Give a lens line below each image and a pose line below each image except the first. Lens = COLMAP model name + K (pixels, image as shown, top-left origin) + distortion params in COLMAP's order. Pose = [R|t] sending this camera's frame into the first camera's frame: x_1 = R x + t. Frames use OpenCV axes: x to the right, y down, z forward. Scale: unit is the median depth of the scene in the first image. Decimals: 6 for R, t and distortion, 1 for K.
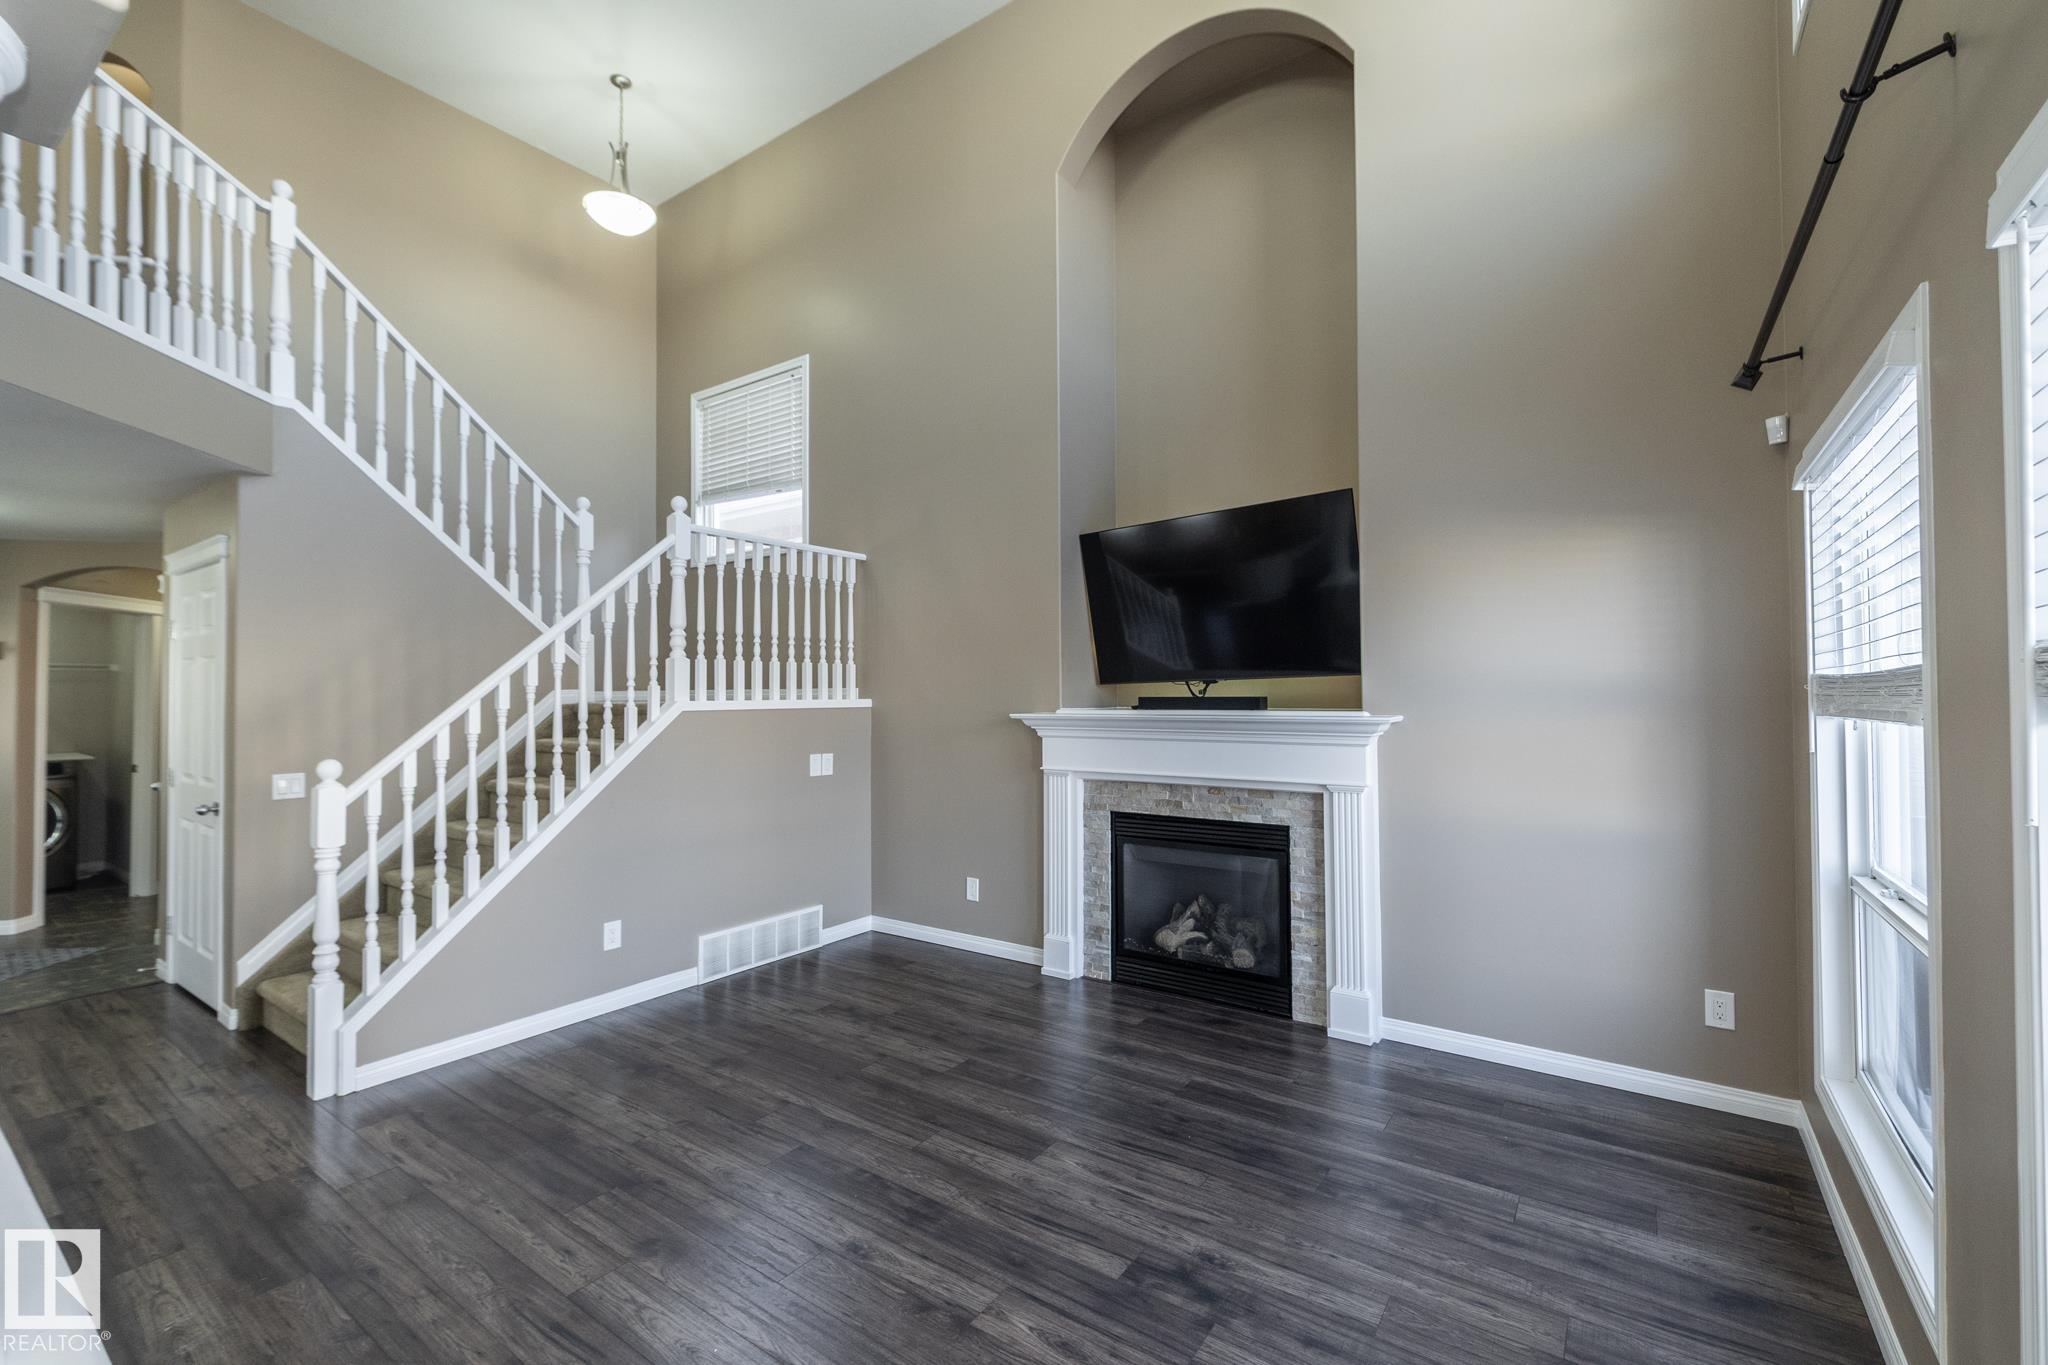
lens RADIAL K [[872.6, 0, 1024.1], [0, 872.6, 683.7], [0, 0, 1]] dist [0.002230, -0.002715]
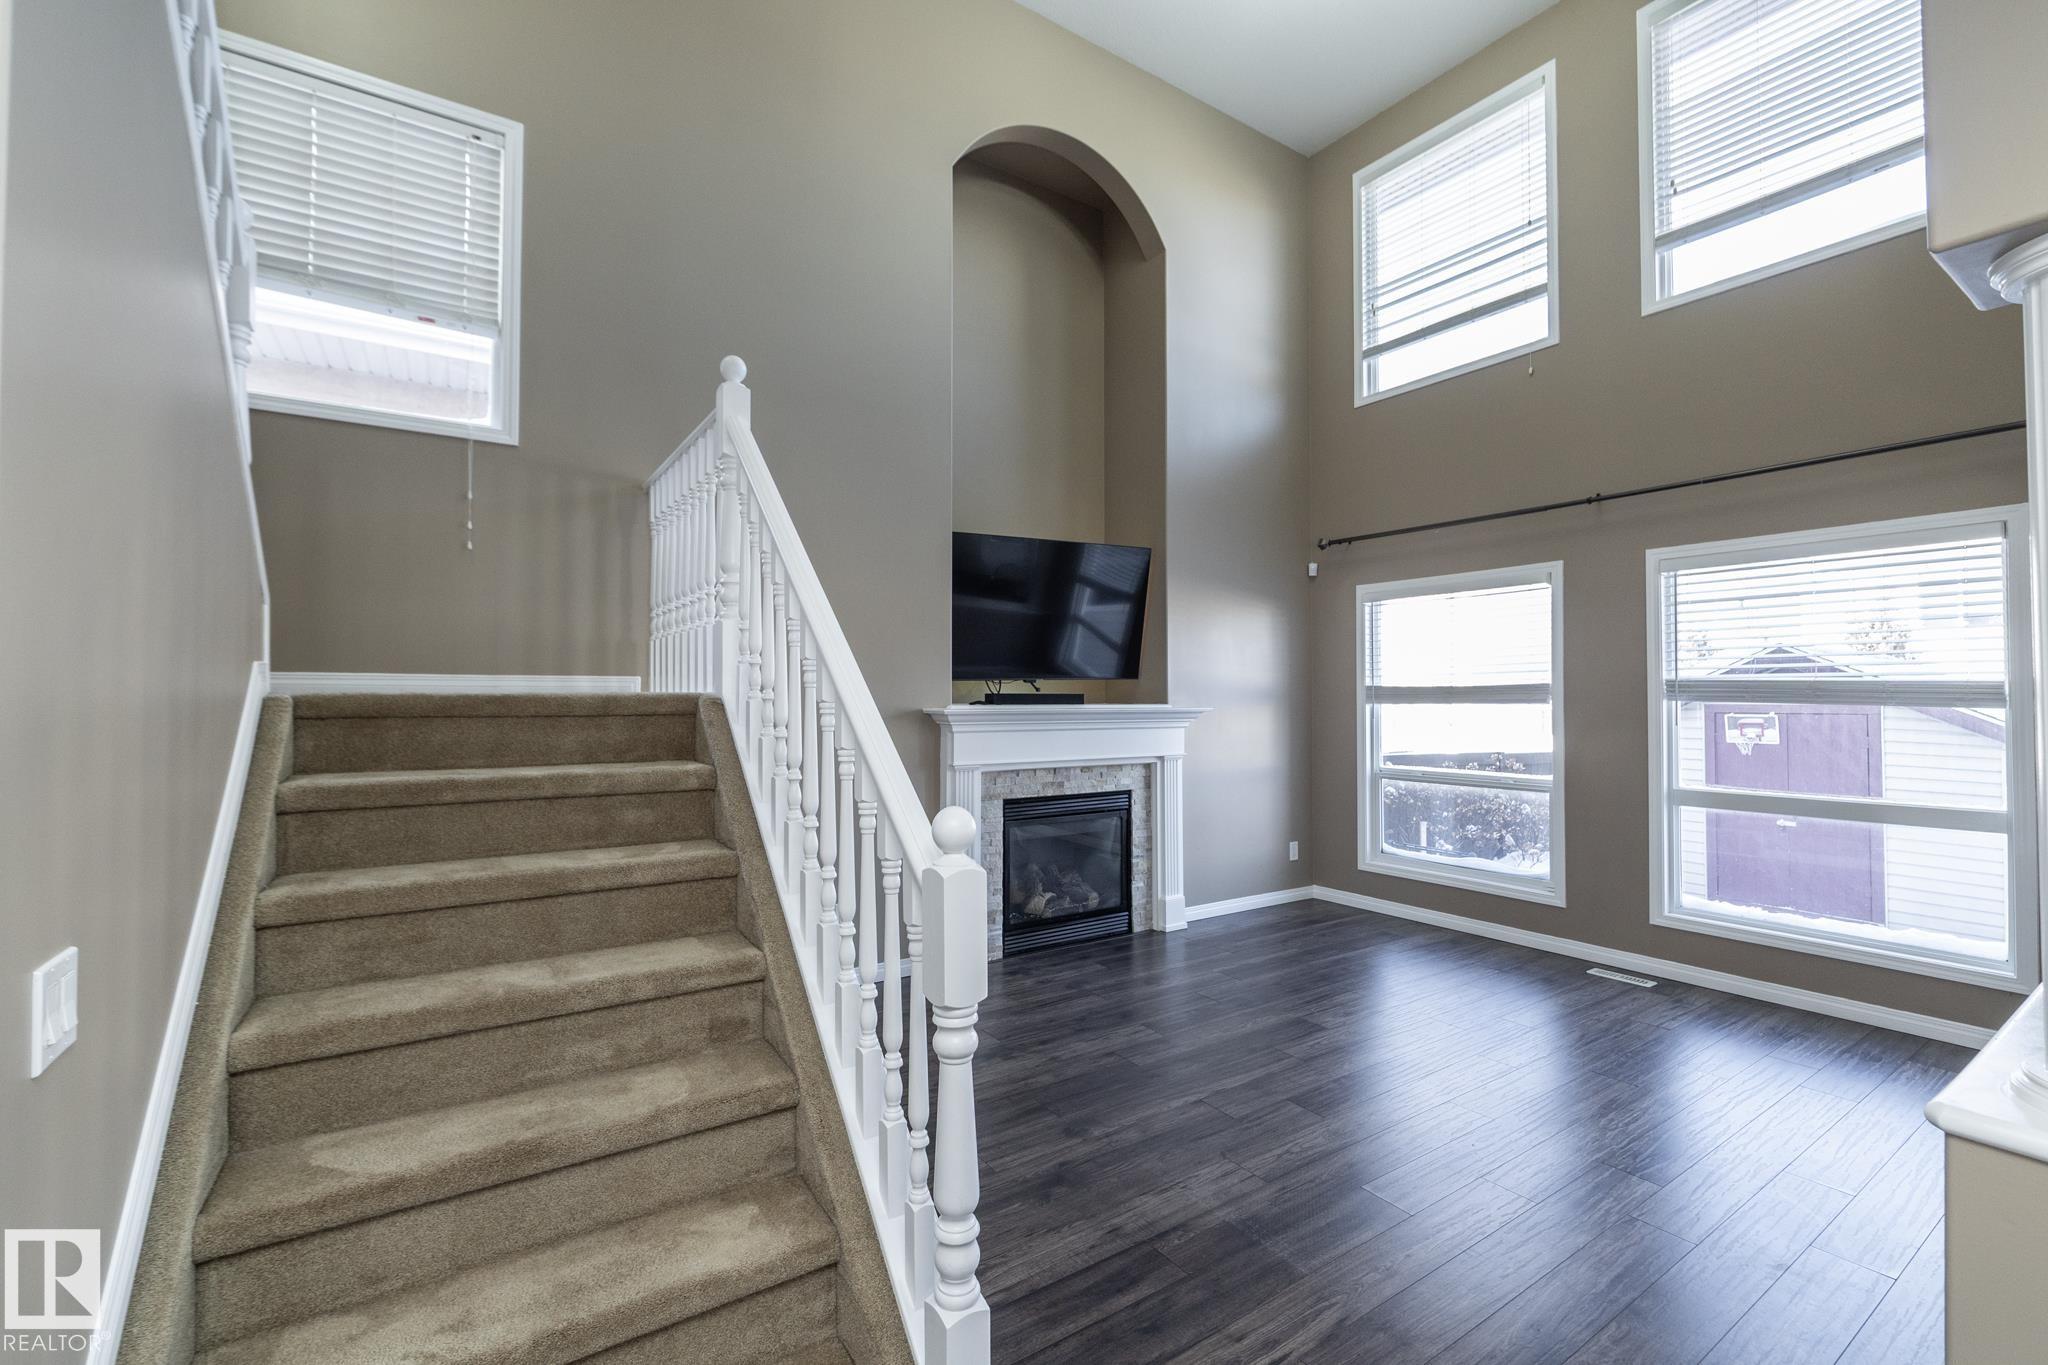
lens RADIAL K [[872.6, 0, 1030.0], [0, 872.6, 683.2], [0, 0, 1]] dist [0.002230, -0.002715]
pose [[0.352008, 0.021762, 0.935744, -1.013585], [-0.015293, 0.999730, -0.017498, 0.024463], [-0.935872, -0.008151, 0.352246, 0.670388]]
